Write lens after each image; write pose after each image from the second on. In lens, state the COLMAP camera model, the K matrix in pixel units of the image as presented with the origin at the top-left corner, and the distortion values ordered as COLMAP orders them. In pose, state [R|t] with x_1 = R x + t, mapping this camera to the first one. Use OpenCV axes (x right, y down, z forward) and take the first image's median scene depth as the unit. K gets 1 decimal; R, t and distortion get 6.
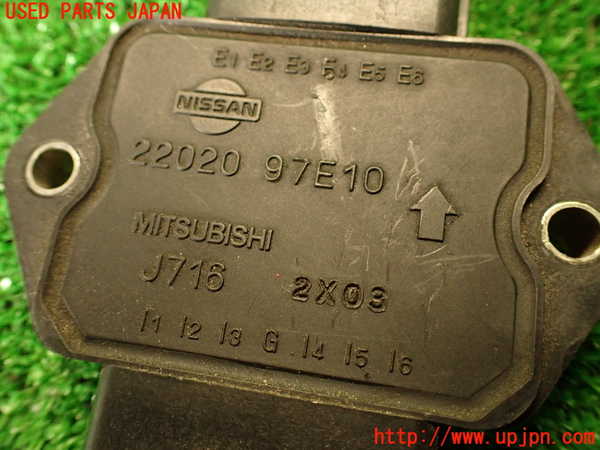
lens RADIAL K [[532.6, 0, 300.0], [0, 532.6, 225.0], [0, 0, 1]] dist [-0.011711, -0.011671]
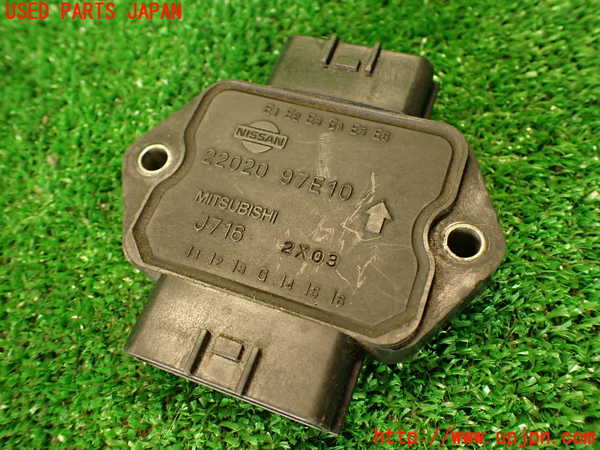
lens RADIAL K [[532.6, 0, 300.0], [0, 532.6, 225.0], [0, 0, 1]] dist [-0.011711, -0.011671]
pose [[0.981021, 0.157446, -0.113172, 0.192528], [-0.170886, 0.977841, -0.120930, 0.217084], [0.091625, 0.137975, 0.986189, -0.550647]]
